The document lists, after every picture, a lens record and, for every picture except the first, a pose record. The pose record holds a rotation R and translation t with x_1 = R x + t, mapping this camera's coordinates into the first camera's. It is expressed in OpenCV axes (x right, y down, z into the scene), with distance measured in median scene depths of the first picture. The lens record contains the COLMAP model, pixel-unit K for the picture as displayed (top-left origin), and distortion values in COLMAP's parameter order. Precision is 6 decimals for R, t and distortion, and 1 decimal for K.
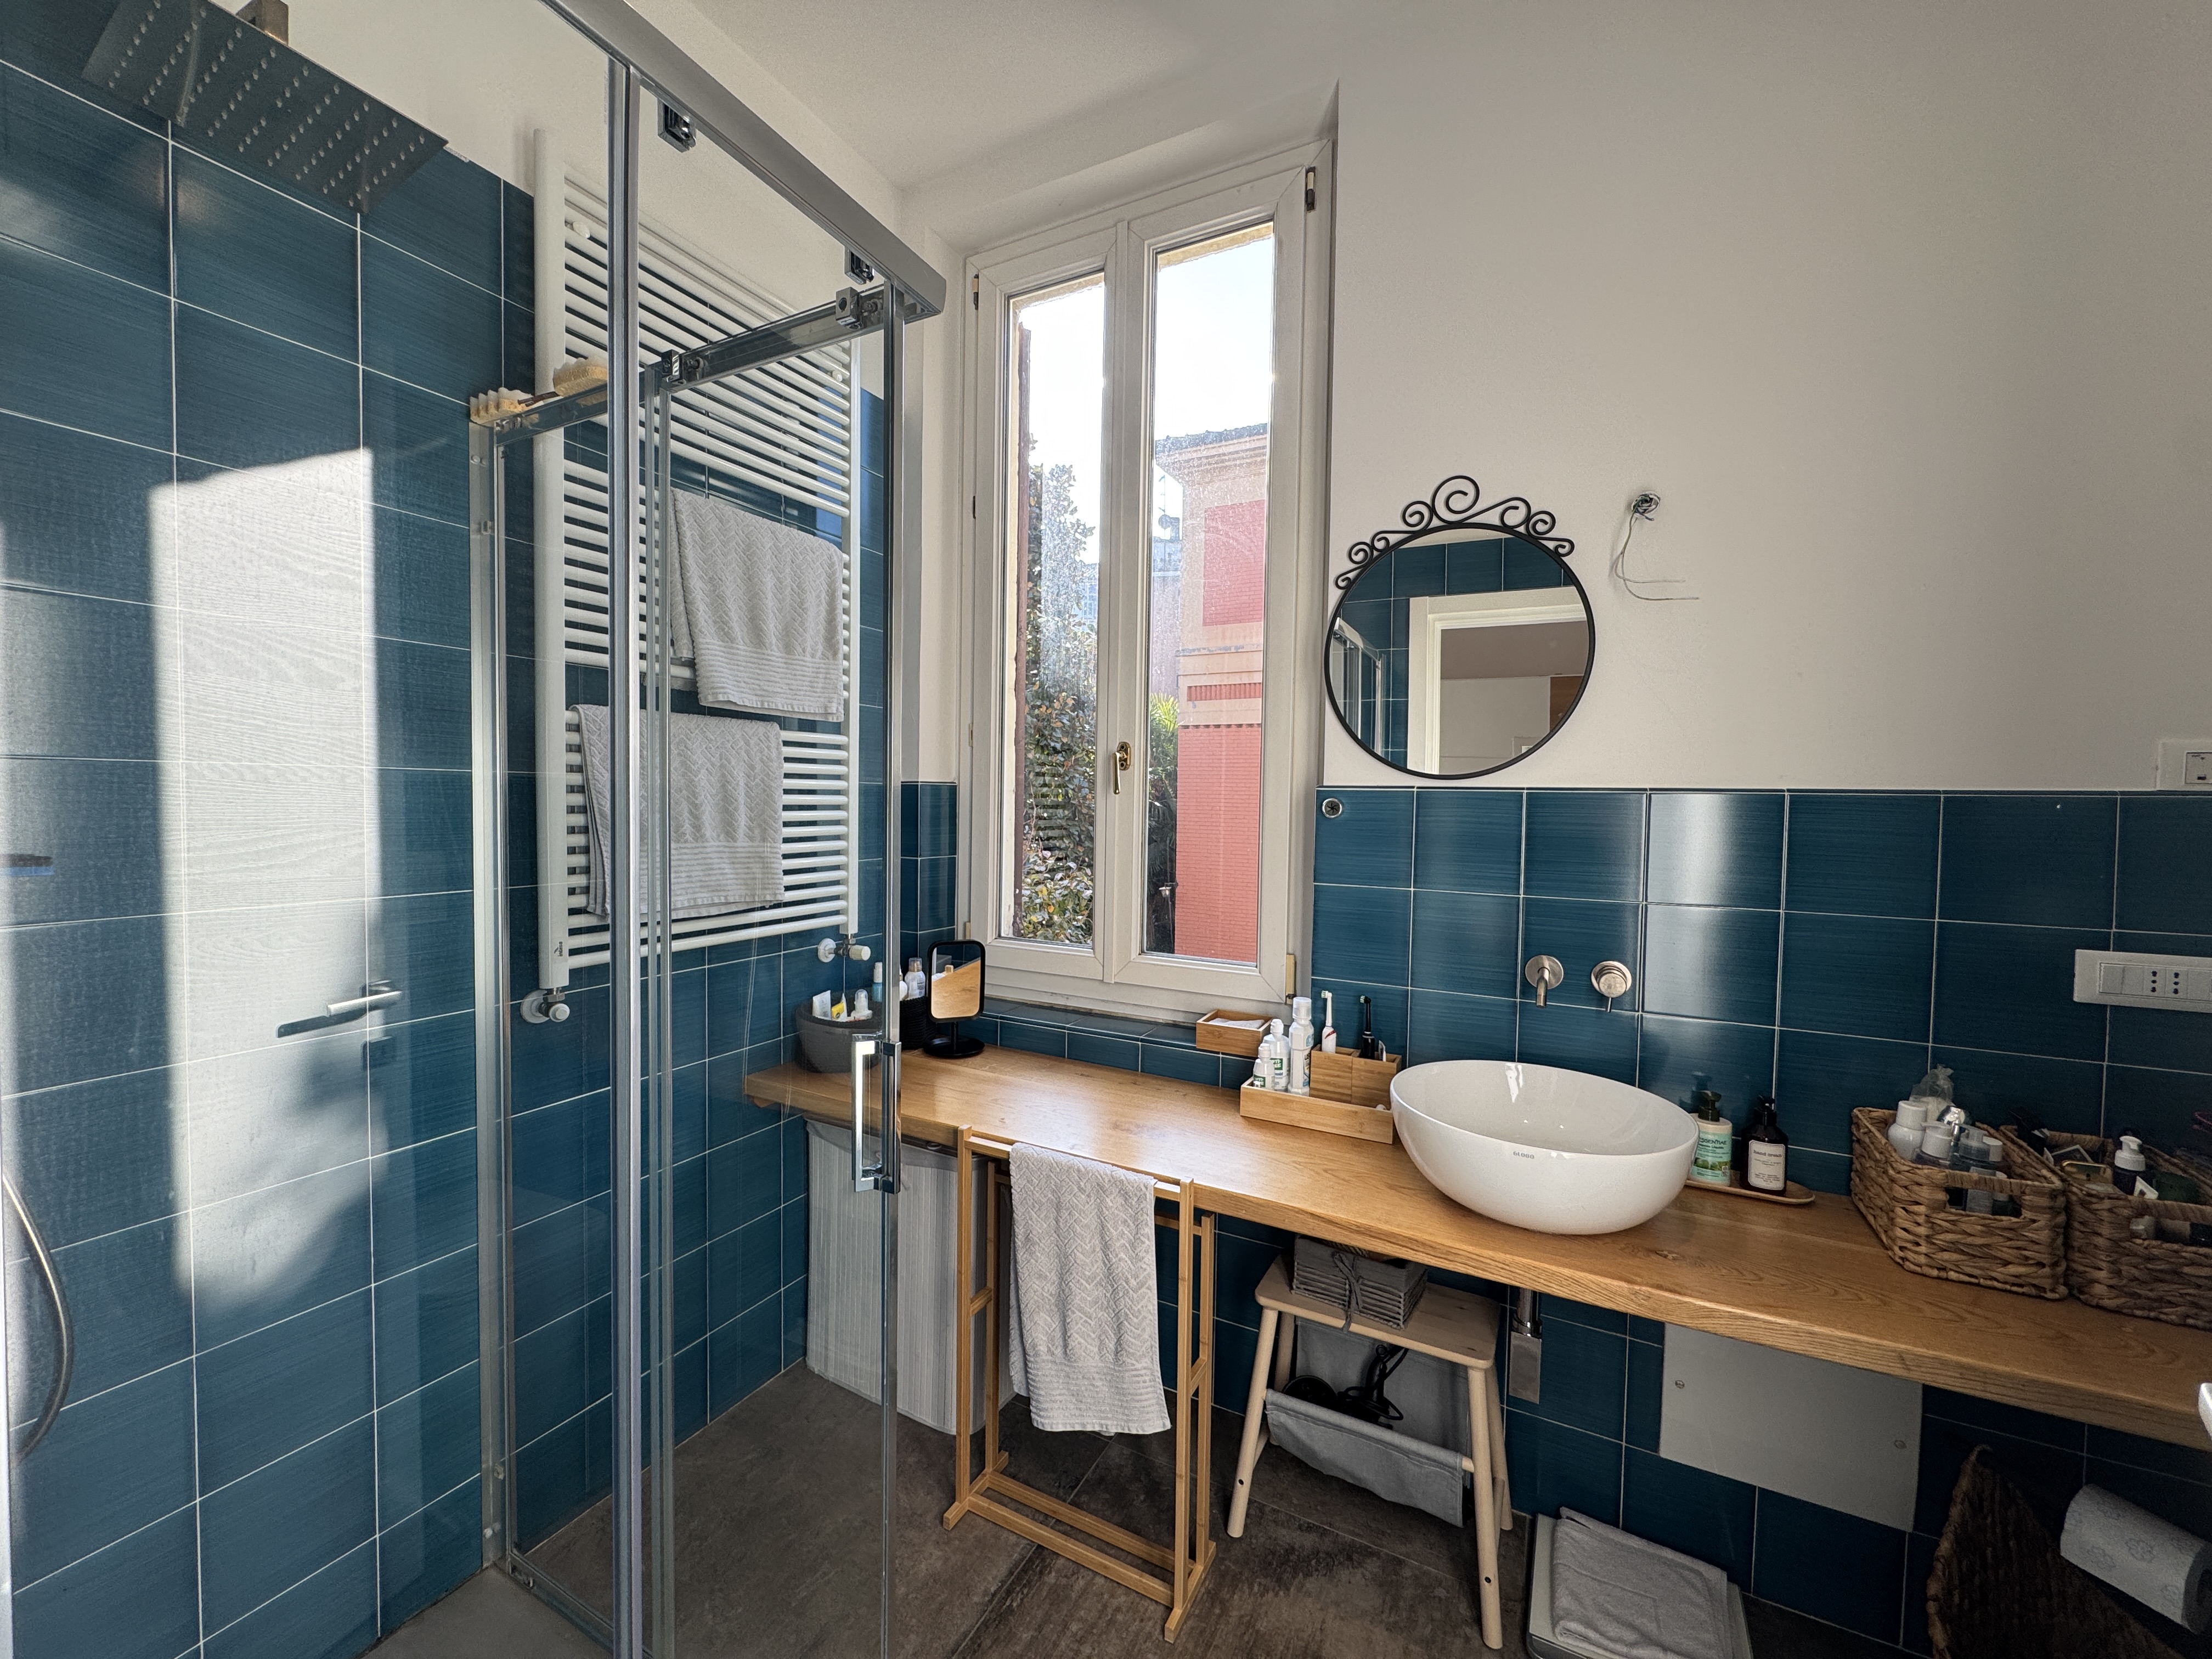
lens RADIAL K [[881.7, 0, 1105.2], [0, 881.7, 829.4], [0, 0, 1]] dist [-0.002305, 0.000083]
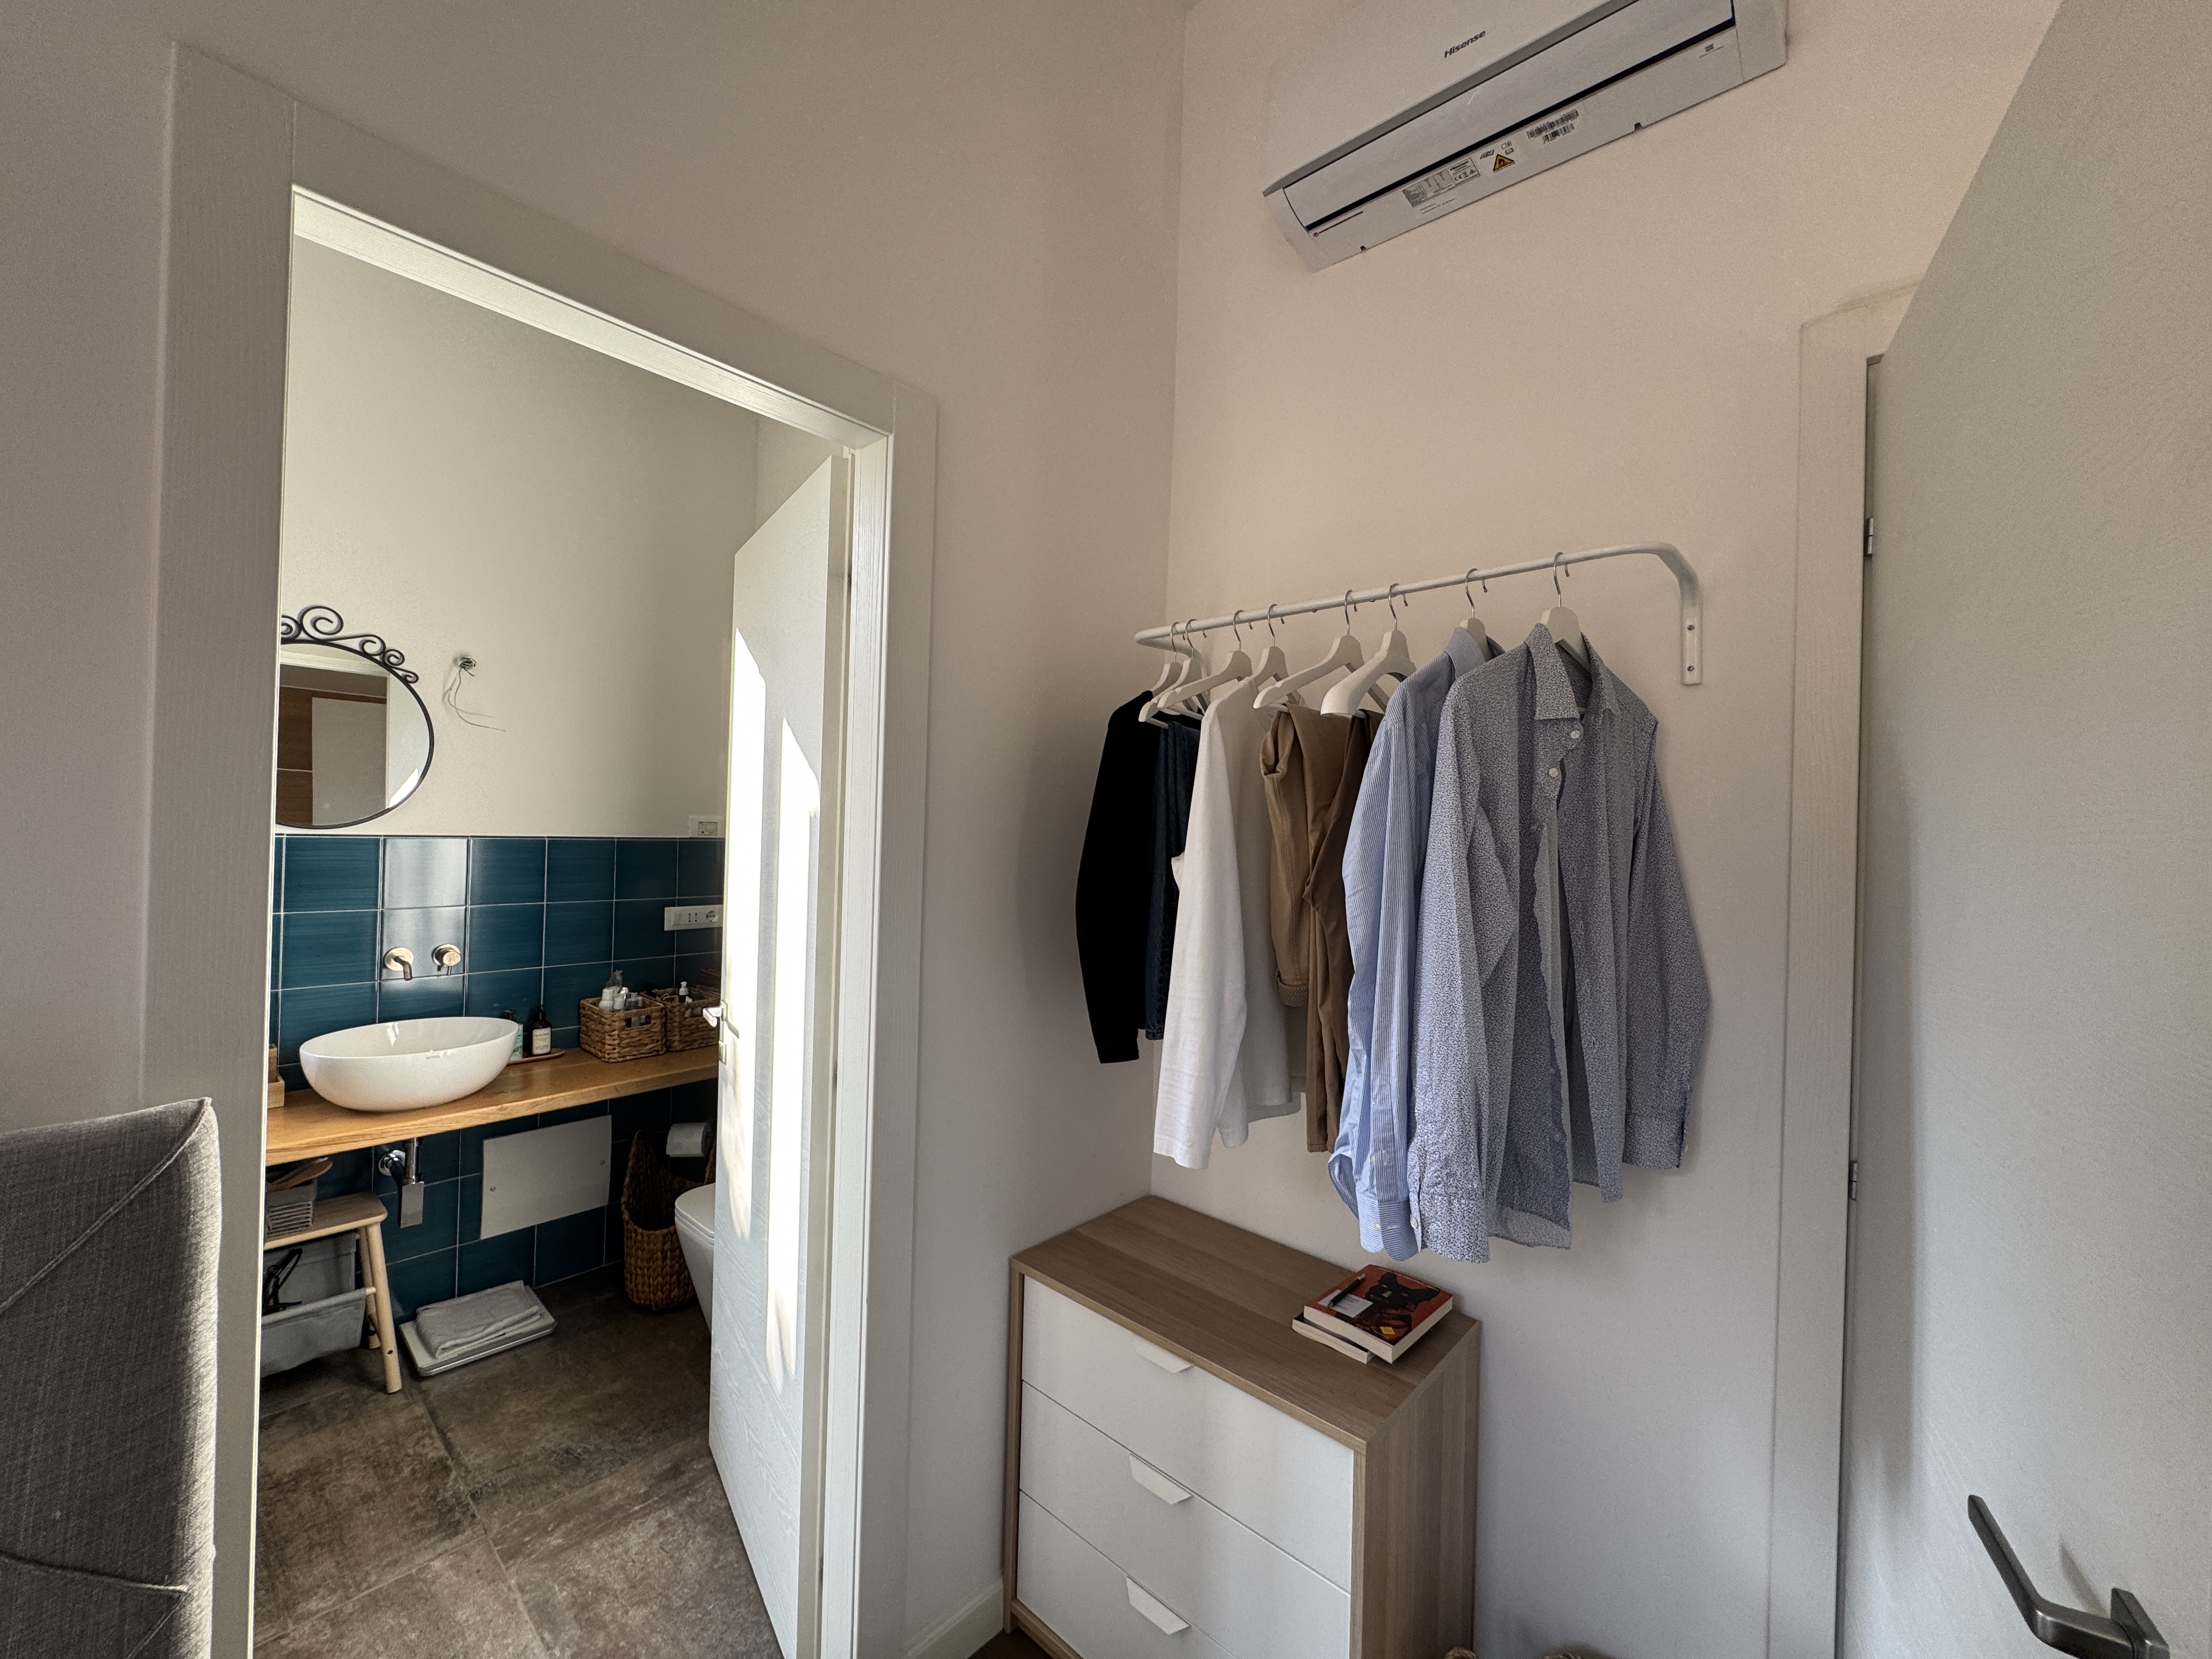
lens RADIAL K [[881.7, 0, 1103.2], [0, 881.7, 821.3], [0, 0, 1]] dist [-0.002305, 0.000083]
pose [[0.249420, -0.003448, 0.968389, -0.742866], [0.010274, 0.999947, 0.000915, -0.069537], [-0.968341, 0.009721, 0.249442, -0.605820]]
